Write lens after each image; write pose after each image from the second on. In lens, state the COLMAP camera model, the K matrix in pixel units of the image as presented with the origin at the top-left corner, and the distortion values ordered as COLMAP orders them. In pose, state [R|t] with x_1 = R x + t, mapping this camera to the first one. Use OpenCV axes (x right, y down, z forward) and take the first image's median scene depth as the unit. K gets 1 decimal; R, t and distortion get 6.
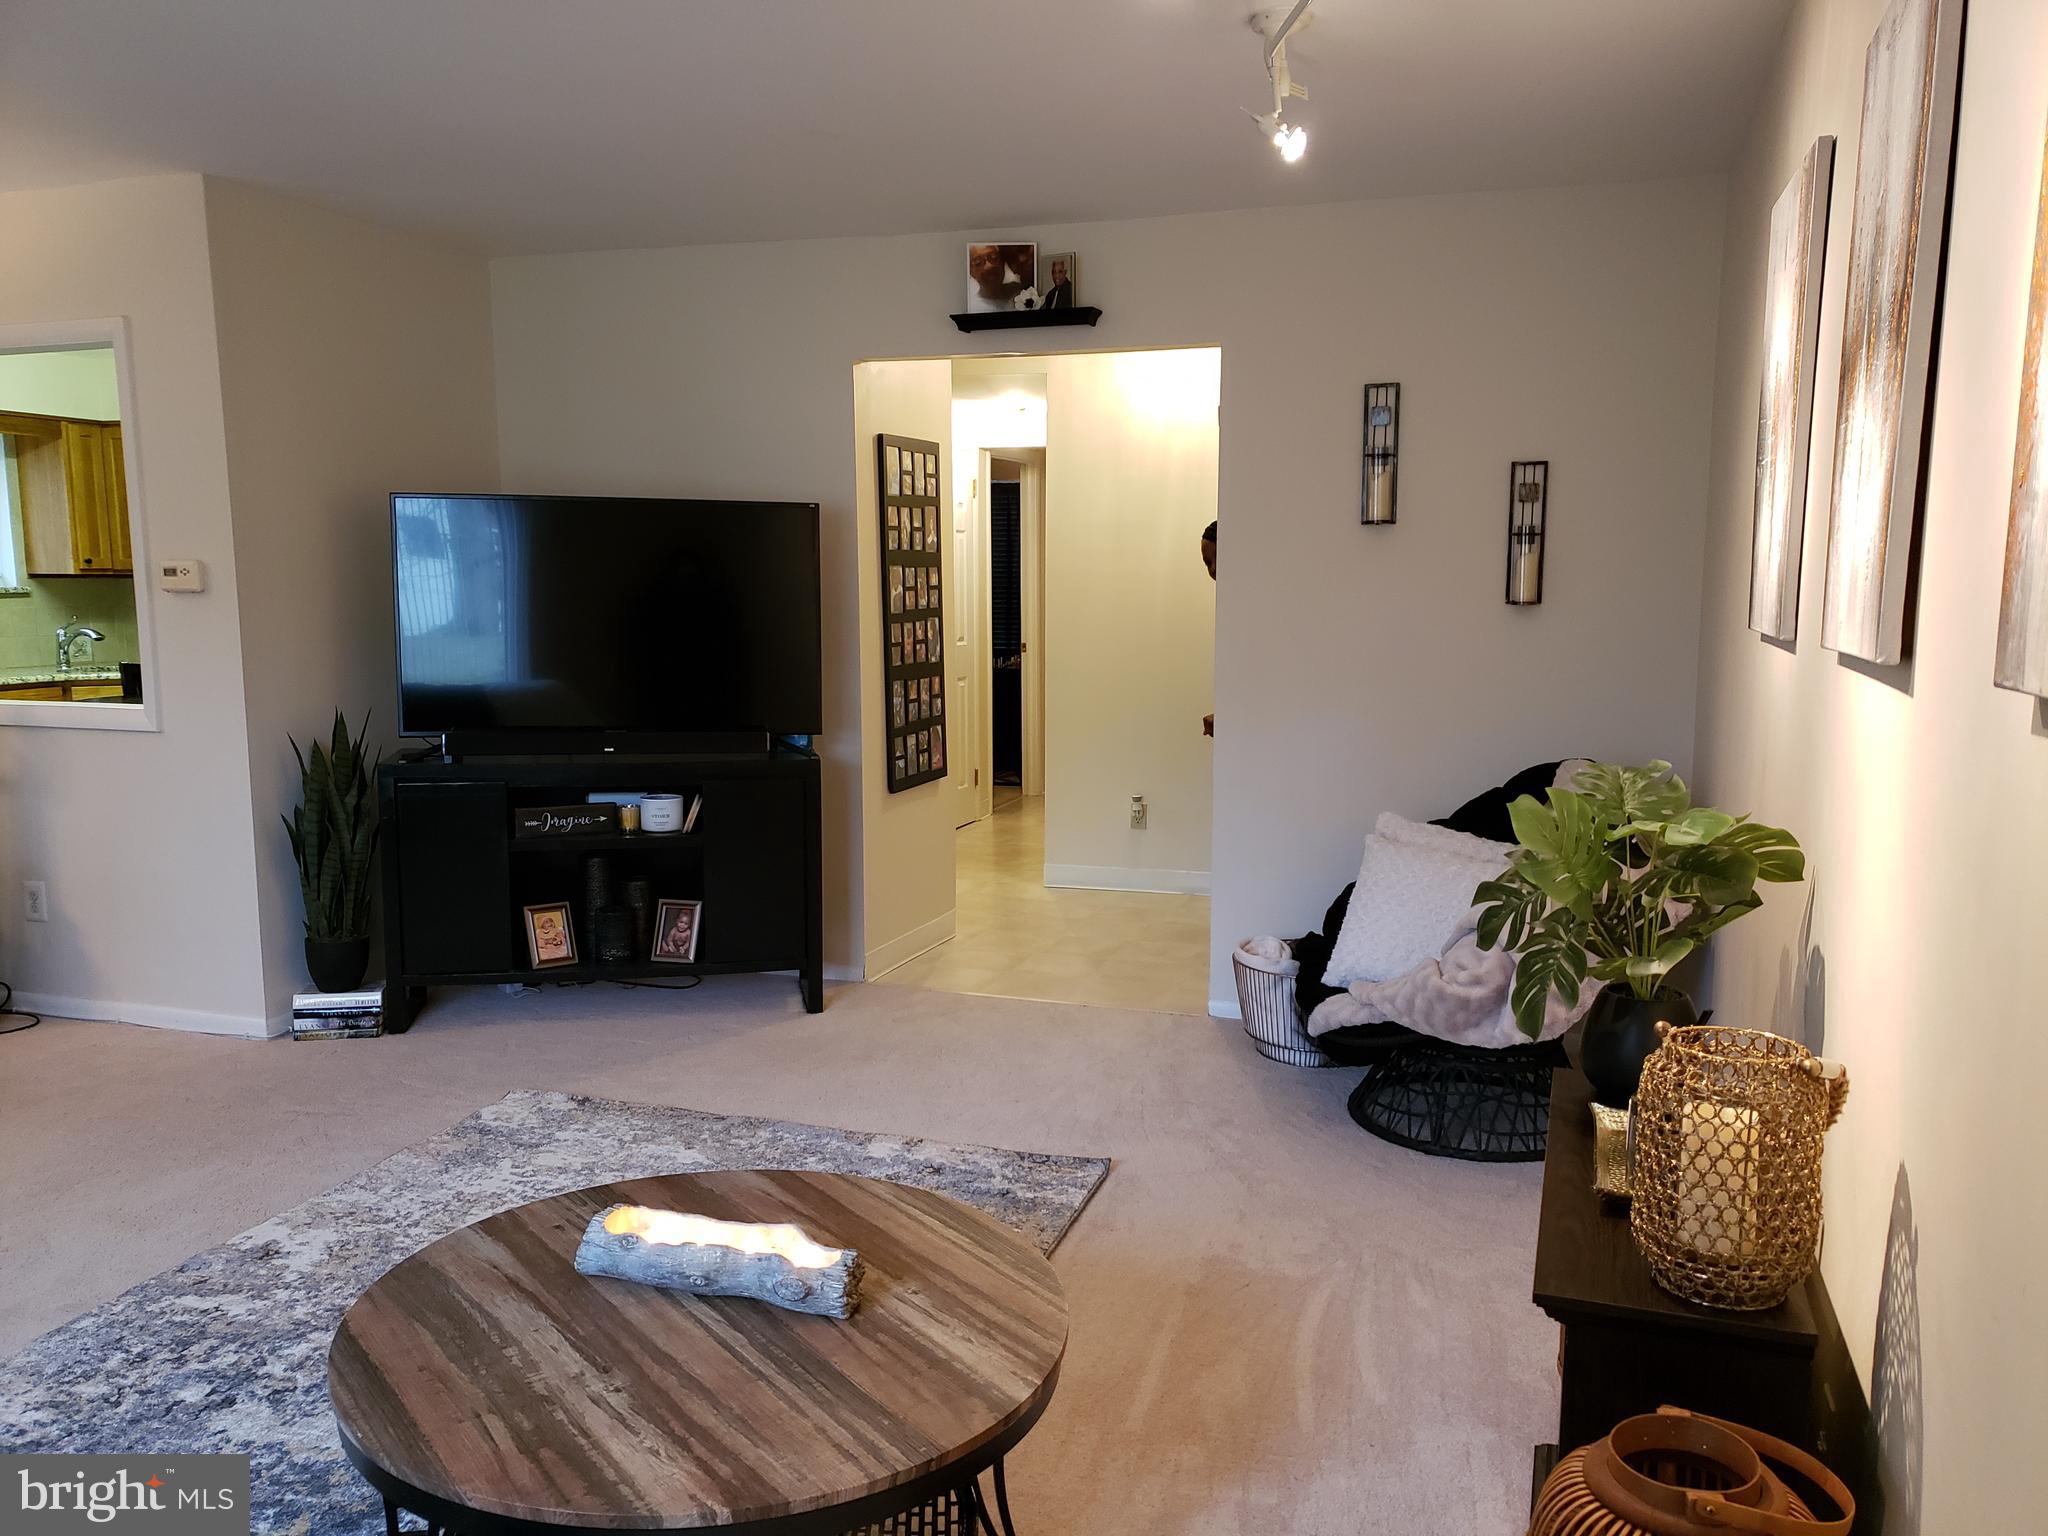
lens RADIAL K [[1560.8, 0, 1031.5], [0, 1560.8, 772.7], [0, 0, 1]] dist [-0.004186, 0.021168]
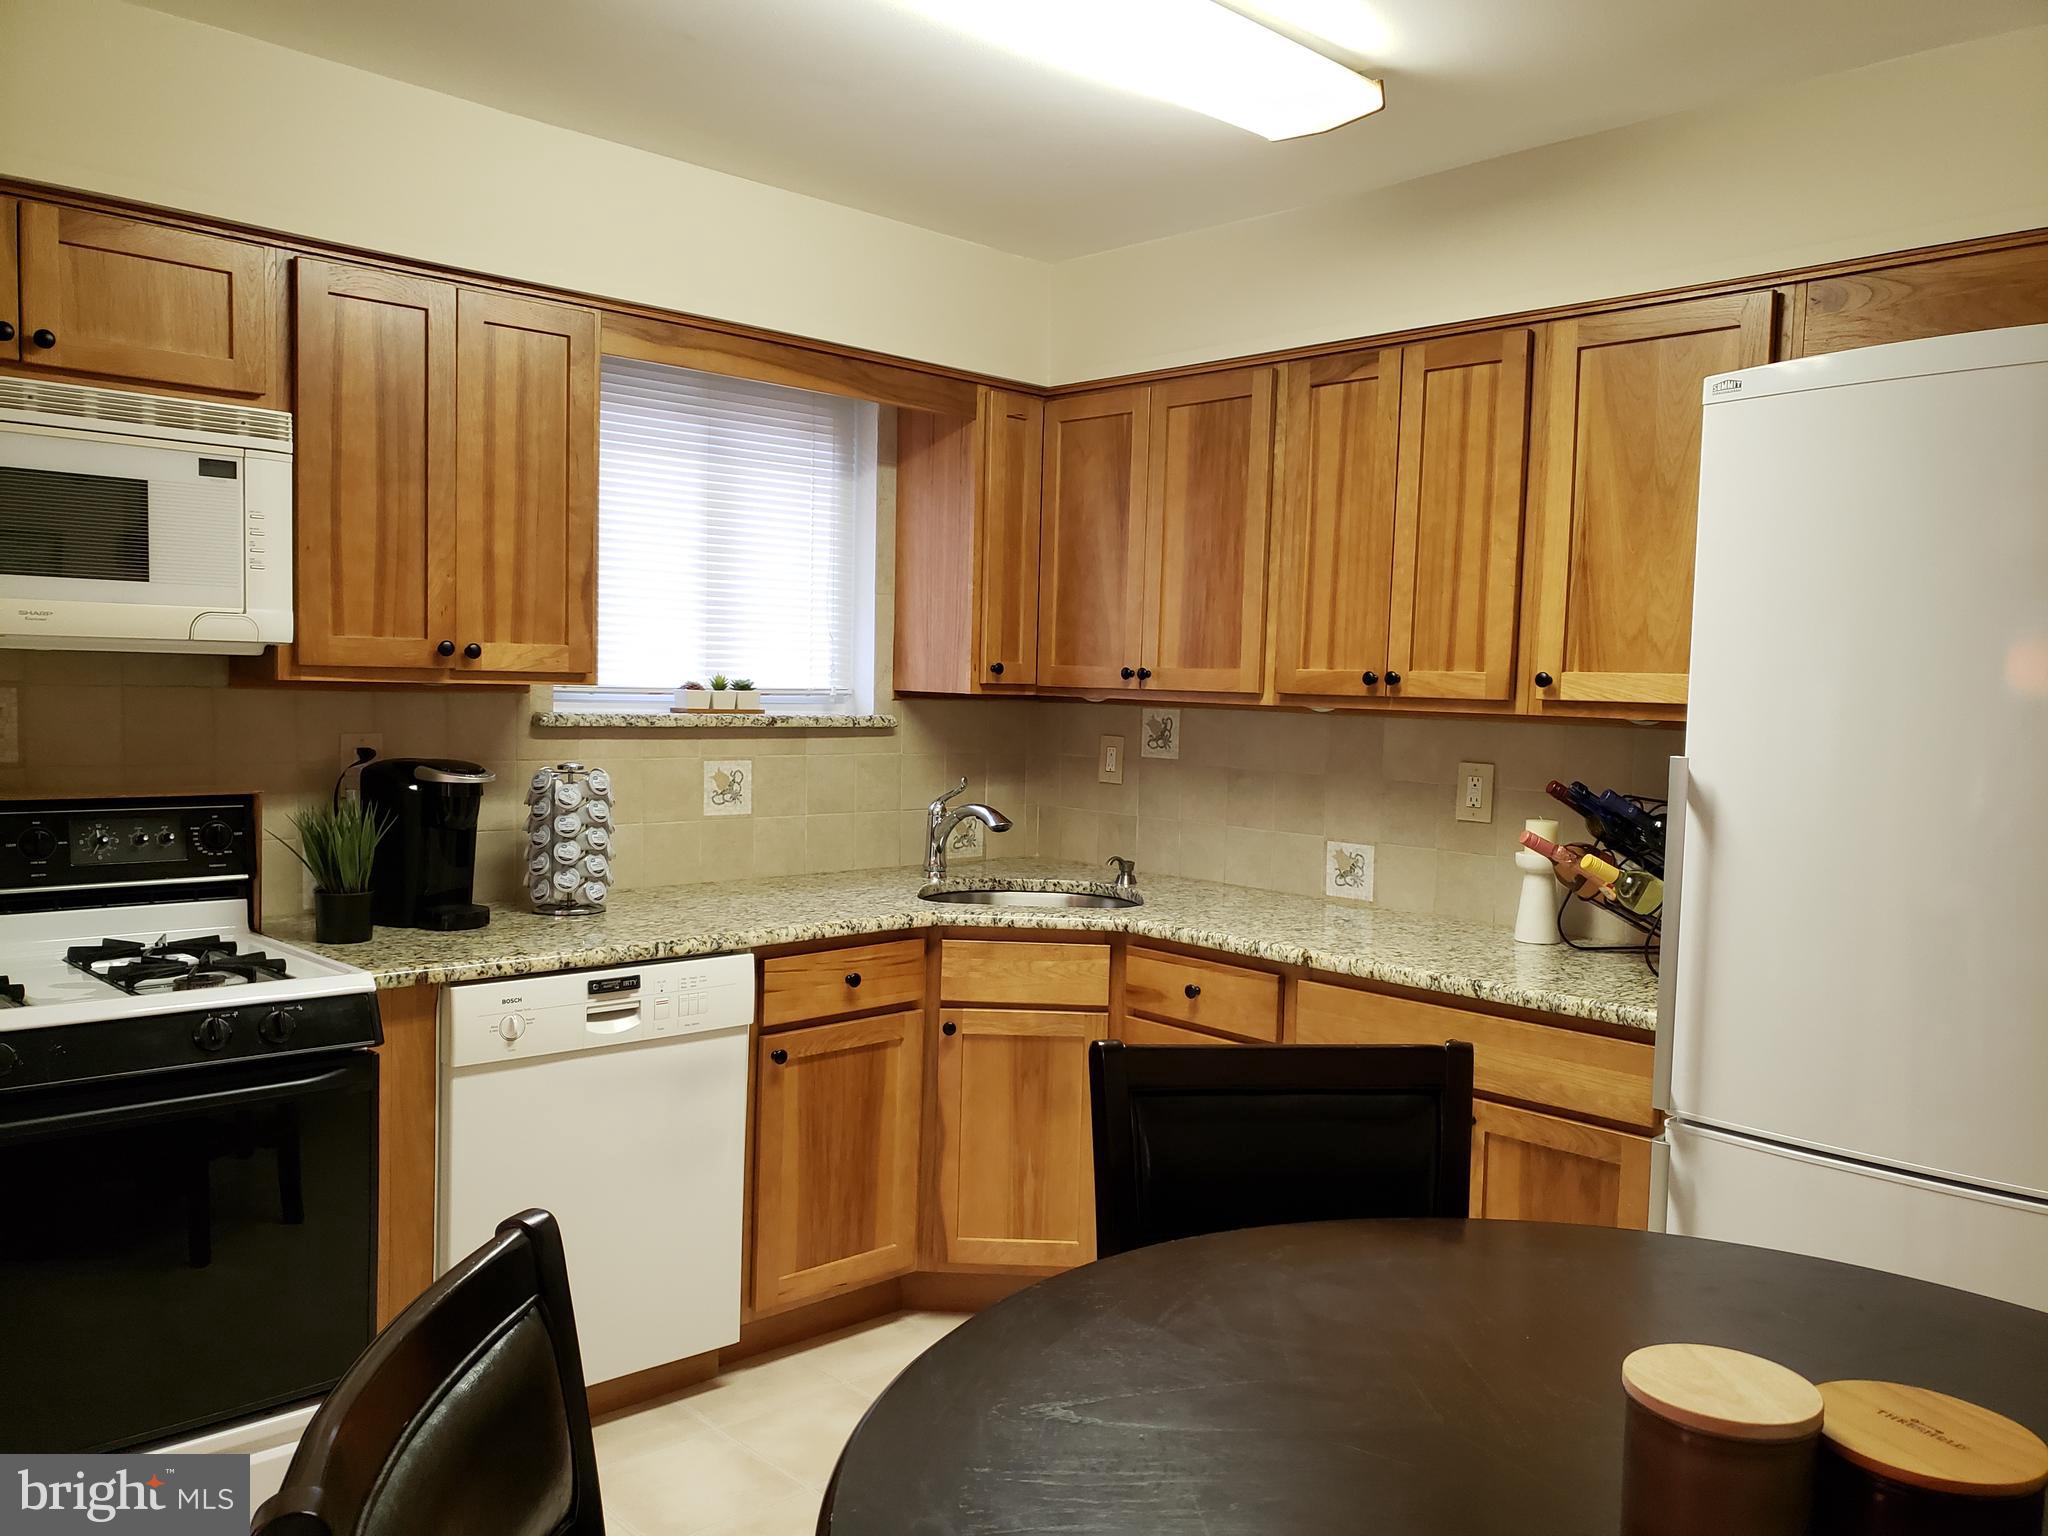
lens RADIAL K [[1560.8, 0, 1026.9], [0, 1560.8, 771.0], [0, 0, 1]] dist [-0.004186, 0.021168]
pose [[0.874322, 0.053622, -0.482375, -0.356818], [-0.092459, 0.994079, -0.057082, -0.076217], [0.476458, 0.094508, 0.874103, 0.578824]]
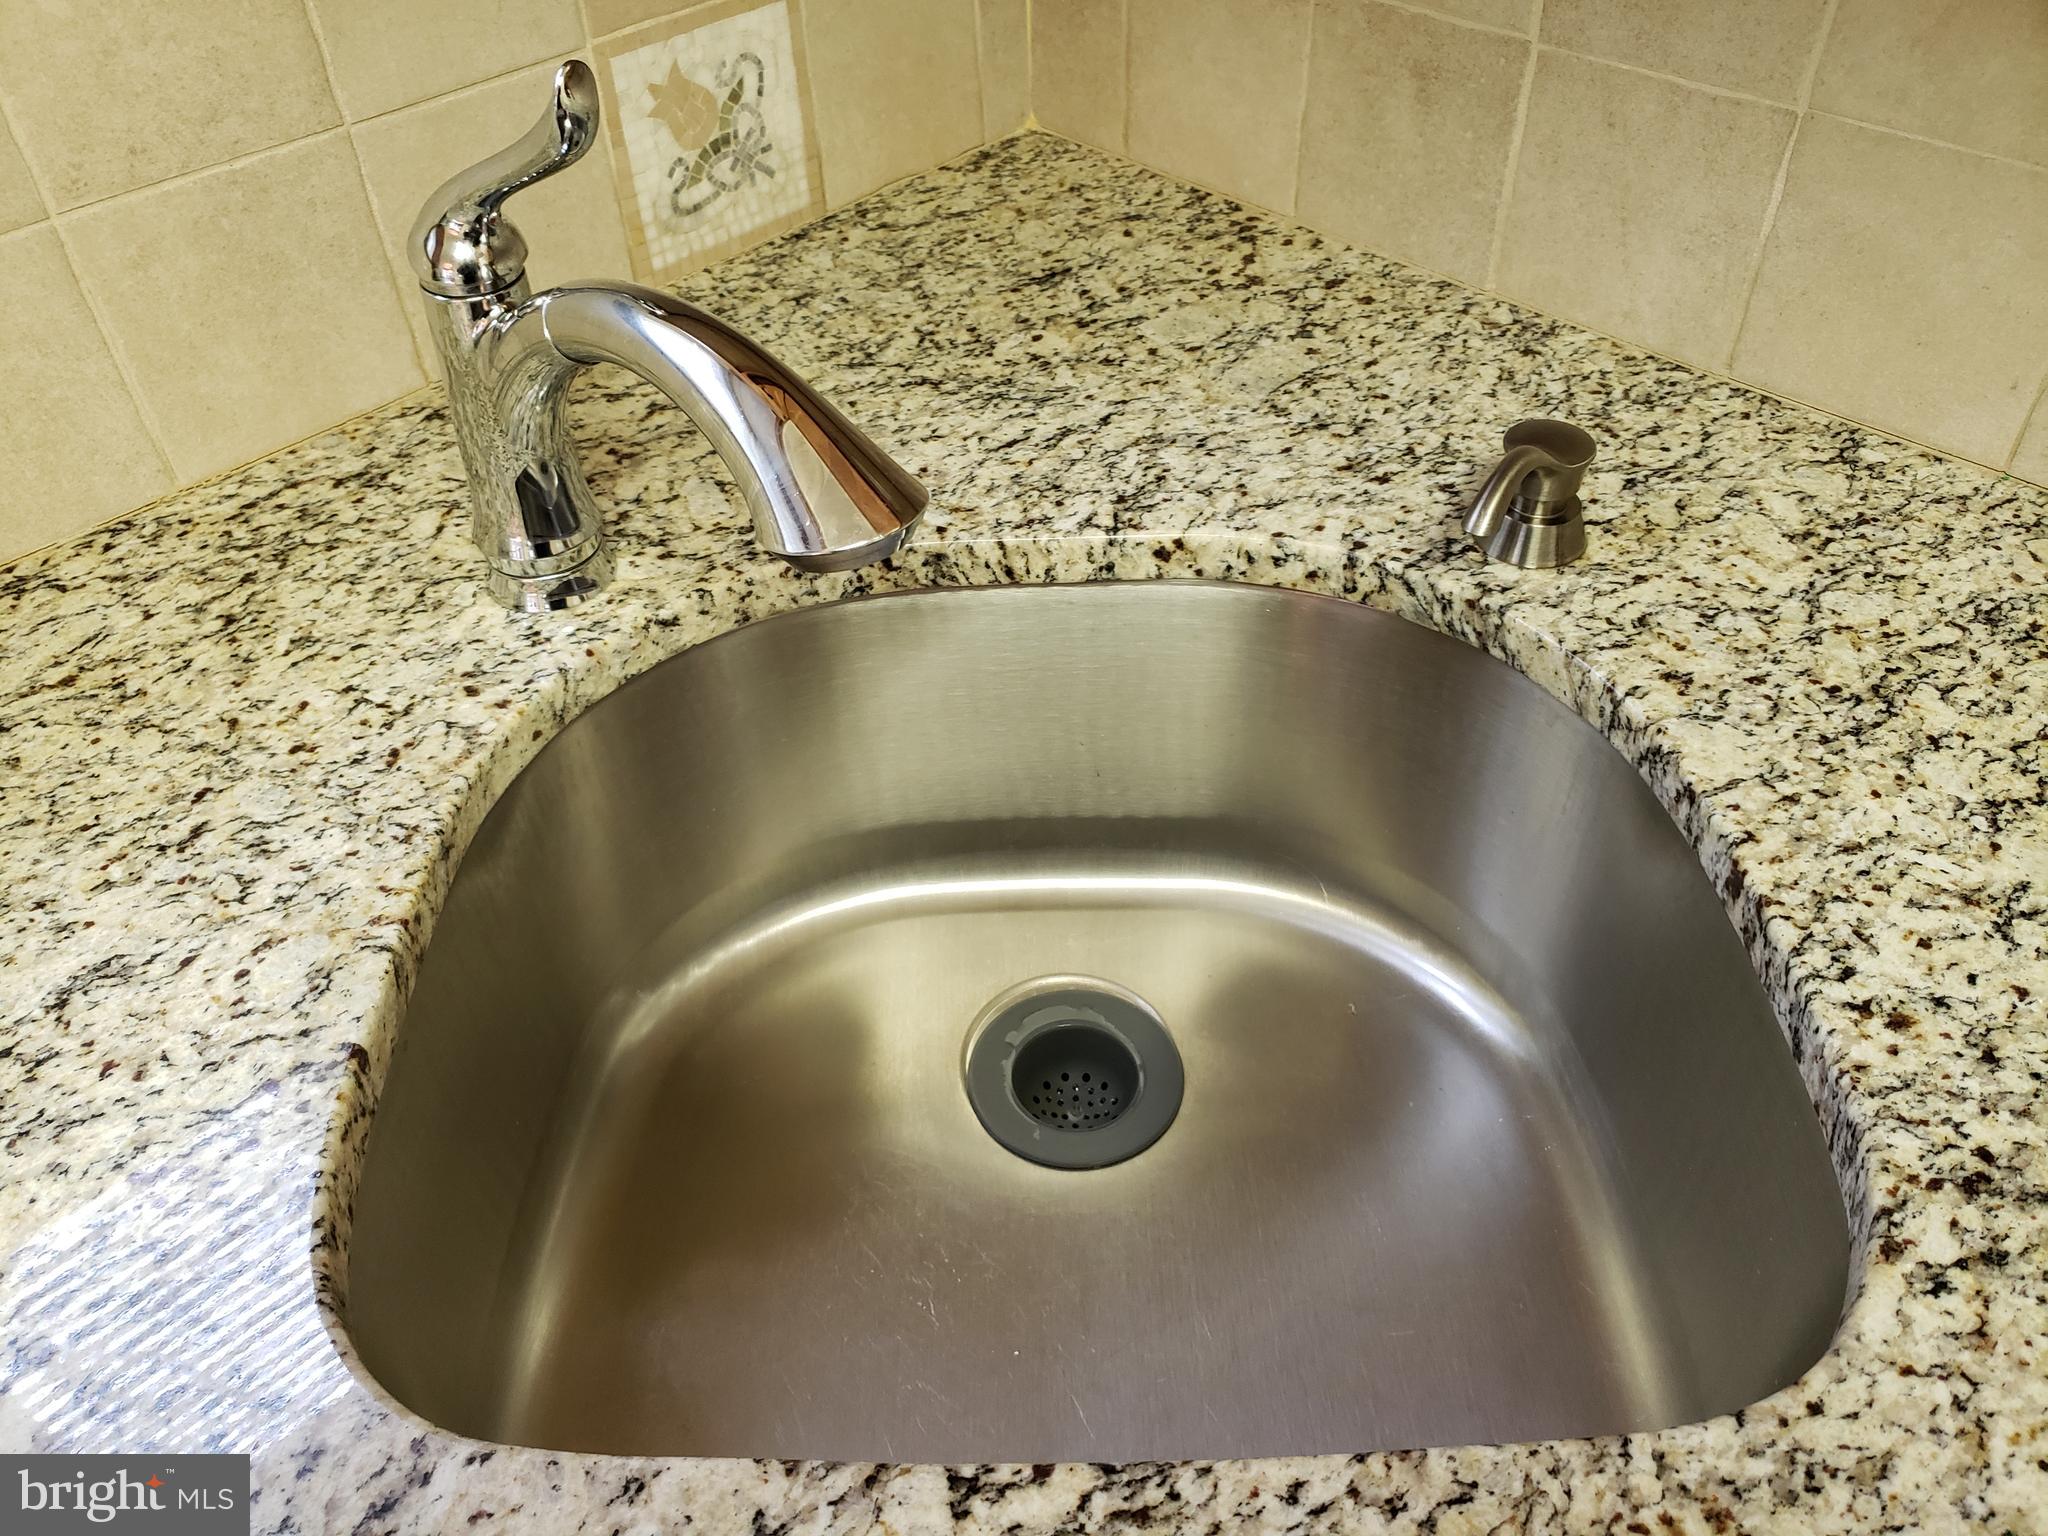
lens RADIAL K [[1560.8, 0, 1018.0], [0, 1560.8, 770.1], [0, 0, 1]] dist [-0.004186, 0.021168]
pose [[0.892751, 0.300874, -0.335367, -0.535661], [-0.036466, 0.790158, 0.611817, -0.114642], [0.449073, -0.533971, 0.716386, 0.898836]]
